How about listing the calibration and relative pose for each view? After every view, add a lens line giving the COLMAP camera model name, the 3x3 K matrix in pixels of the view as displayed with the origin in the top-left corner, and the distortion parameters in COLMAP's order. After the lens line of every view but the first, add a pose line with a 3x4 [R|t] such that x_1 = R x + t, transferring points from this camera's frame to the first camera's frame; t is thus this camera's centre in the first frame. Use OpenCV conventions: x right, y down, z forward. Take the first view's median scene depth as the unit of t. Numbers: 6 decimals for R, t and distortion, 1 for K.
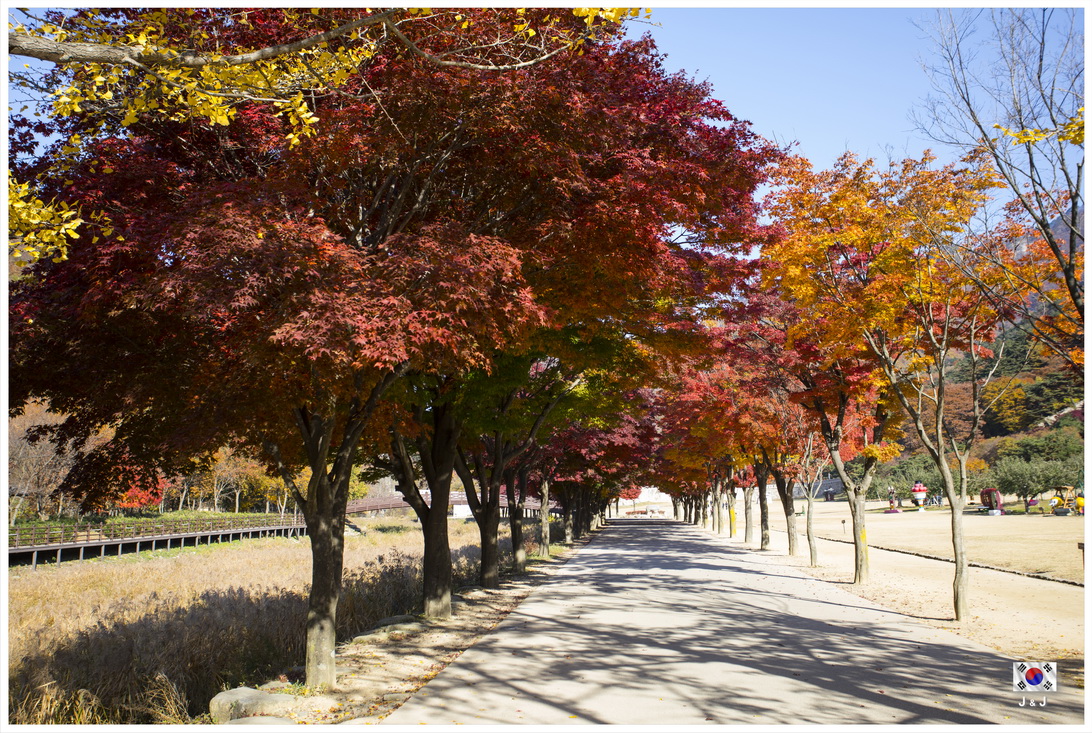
lens RADIAL K [[1114.0, 0, 545.2], [0, 1114.0, 365.2], [0, 0, 1]] dist [0.078724, 0.000000]
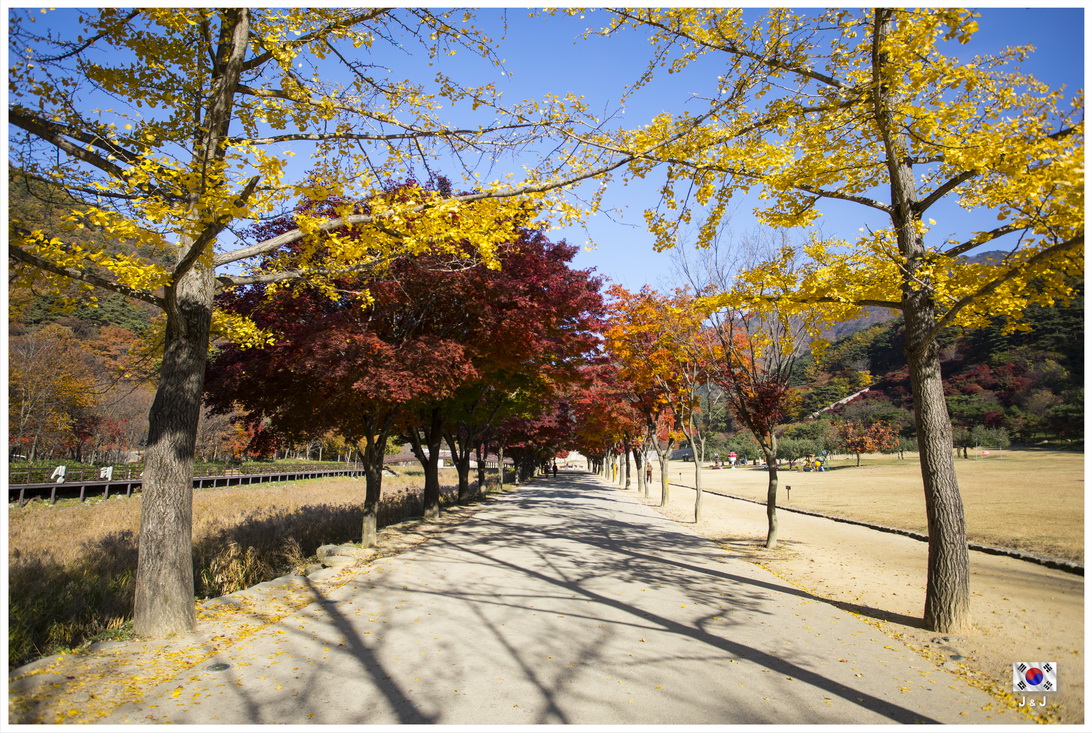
lens RADIAL K [[707.5, 0, 544.3], [0, 707.5, 347.2], [0, 0, 1]] dist [-0.009790, -0.000703]
pose [[0.998967, 0.027204, 0.036405, 0.031248], [-0.025921, 0.999042, -0.035264, -0.020088], [-0.037329, 0.034284, 0.998715, -0.150507]]
